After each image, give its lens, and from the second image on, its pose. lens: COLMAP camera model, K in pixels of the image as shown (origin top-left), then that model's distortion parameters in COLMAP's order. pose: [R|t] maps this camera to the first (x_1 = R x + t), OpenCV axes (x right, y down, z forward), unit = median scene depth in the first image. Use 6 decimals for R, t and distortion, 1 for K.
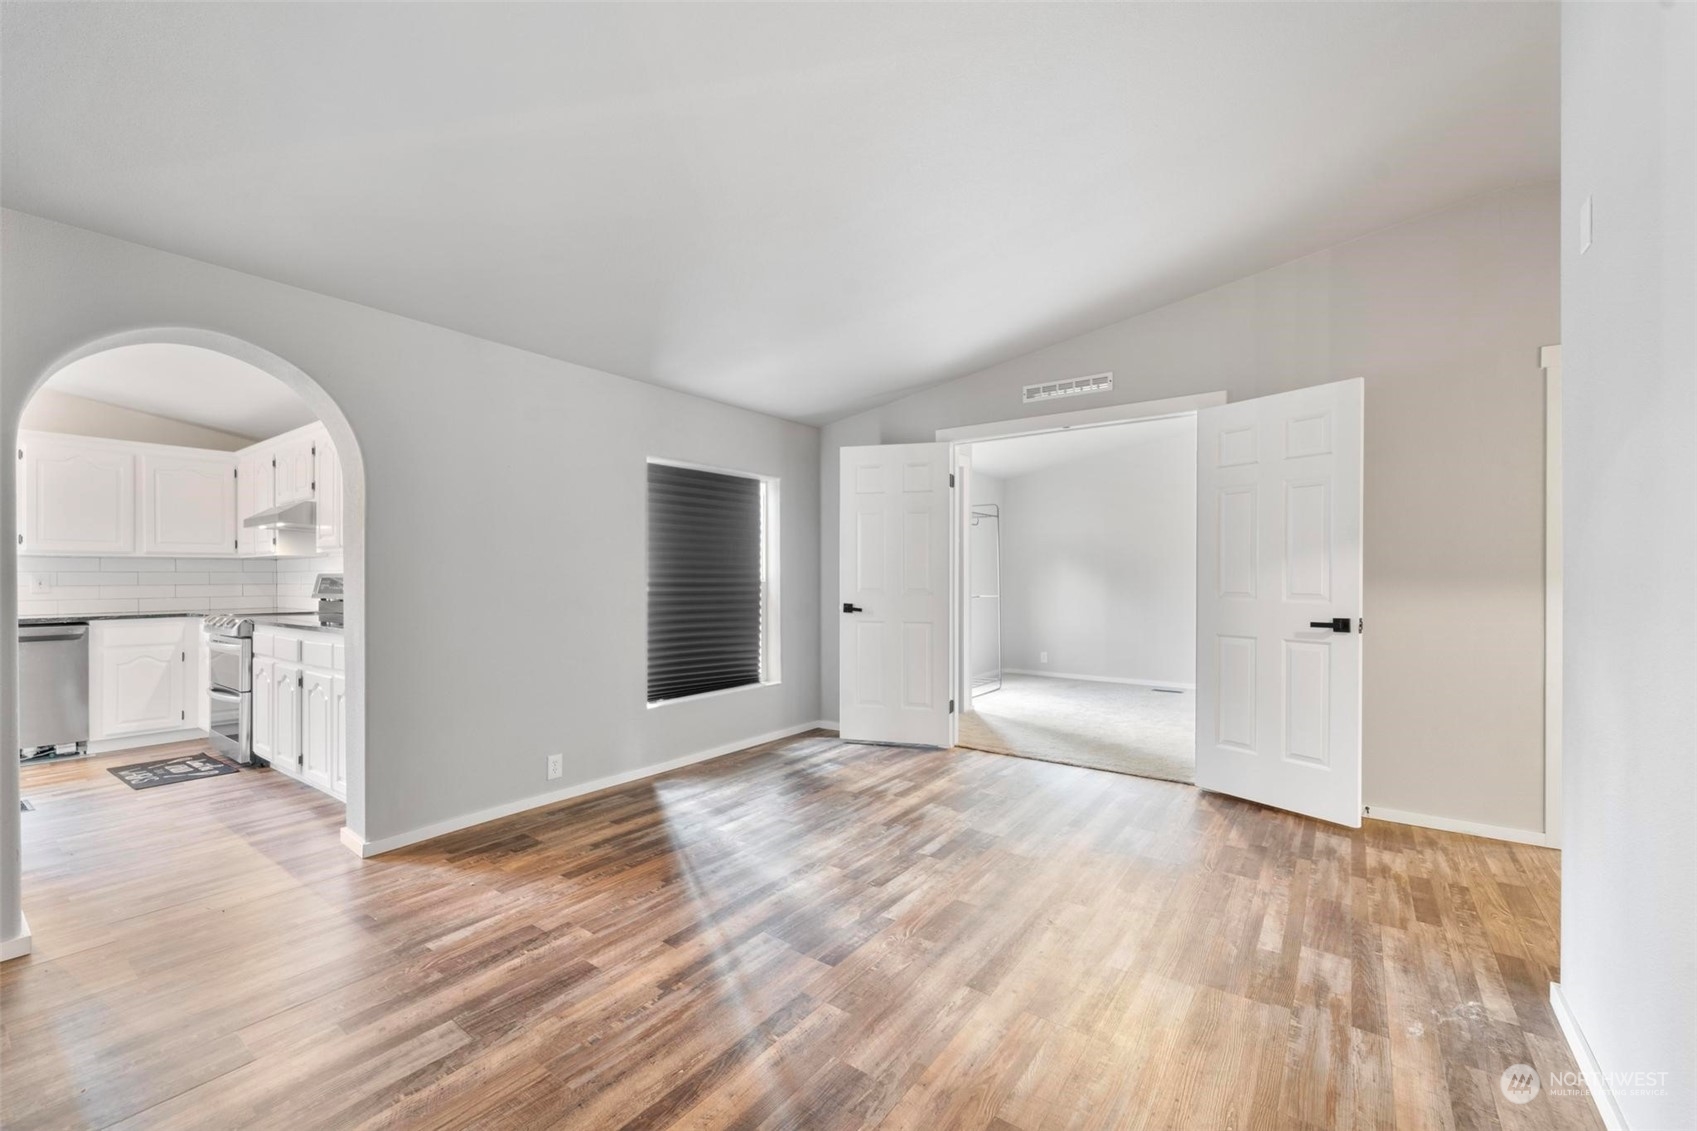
lens RADIAL K [[692.9, 0, 848.8], [0, 692.9, 579.3], [0, 0, 1]] dist [0.001437, -0.000475]
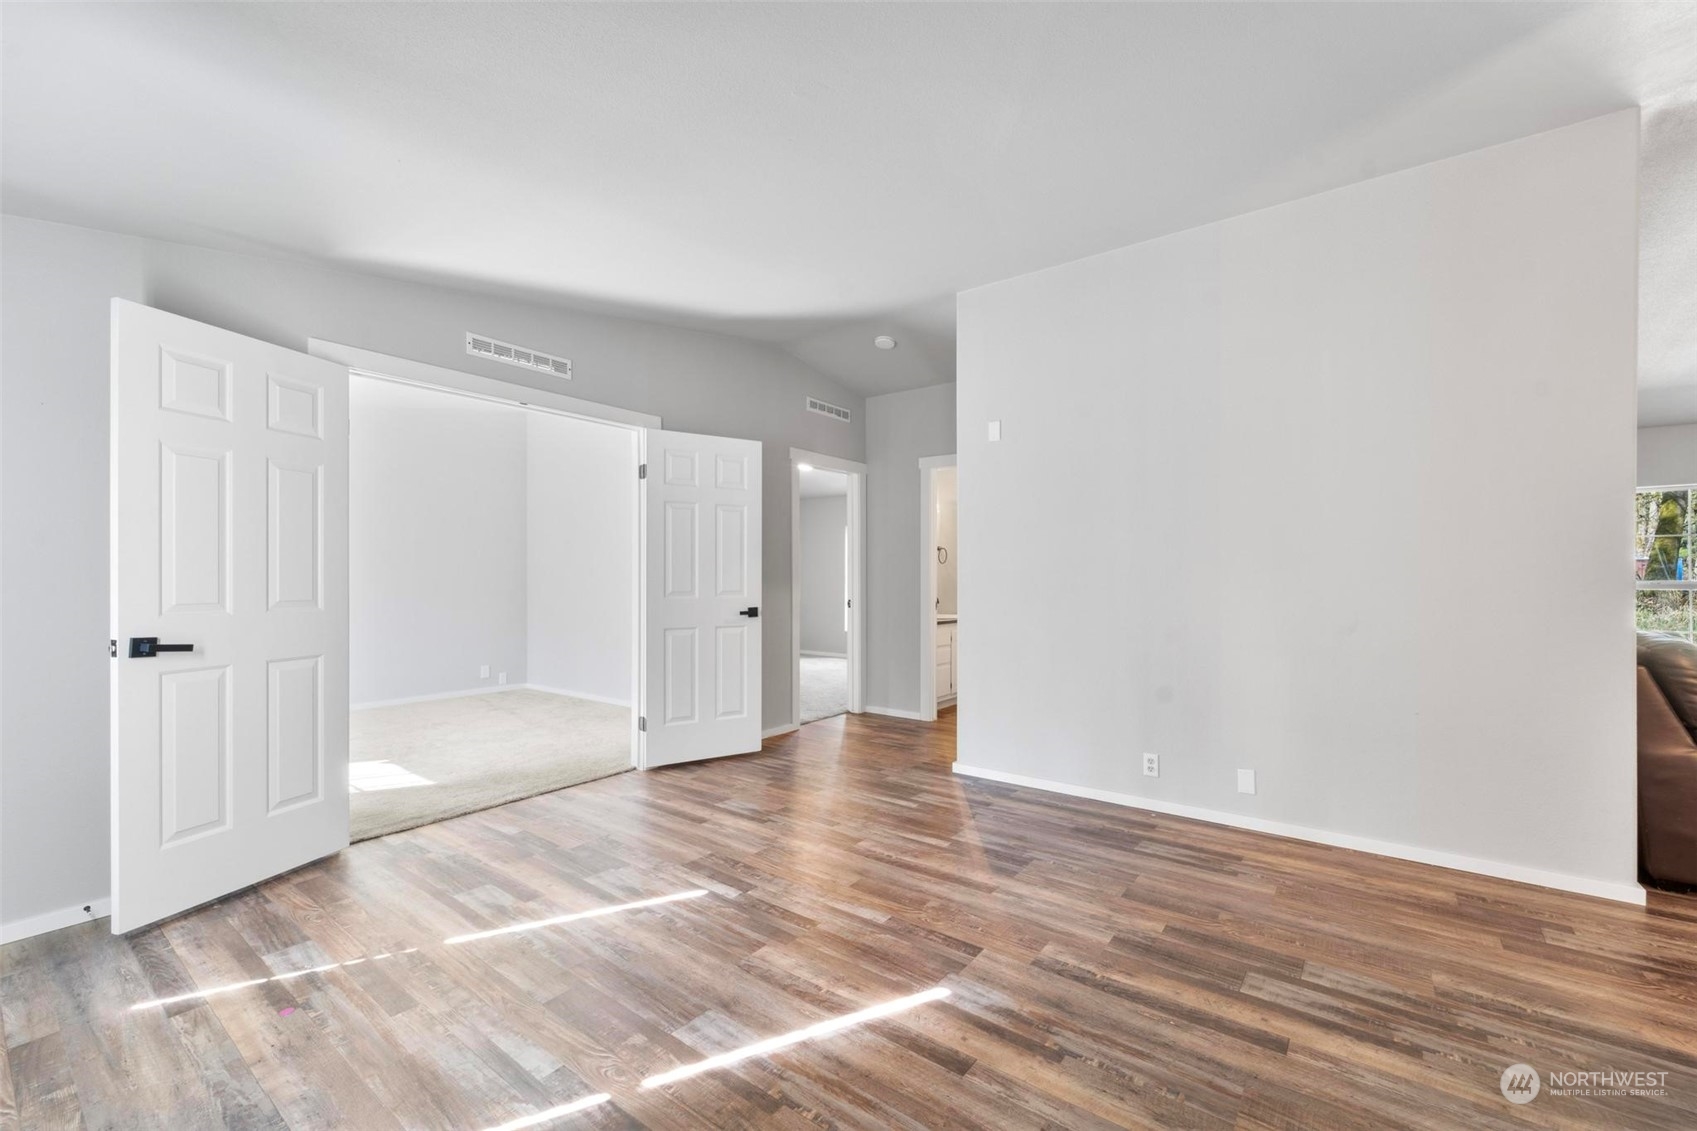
lens RADIAL K [[692.9, 0, 848.8], [0, 692.9, 579.3], [0, 0, 1]] dist [0.001437, -0.000475]
pose [[0.007474, -0.003169, 0.999967, -0.726730], [0.005471, 0.999980, 0.003128, -0.004869], [-0.999957, 0.005448, 0.007491, 0.806763]]
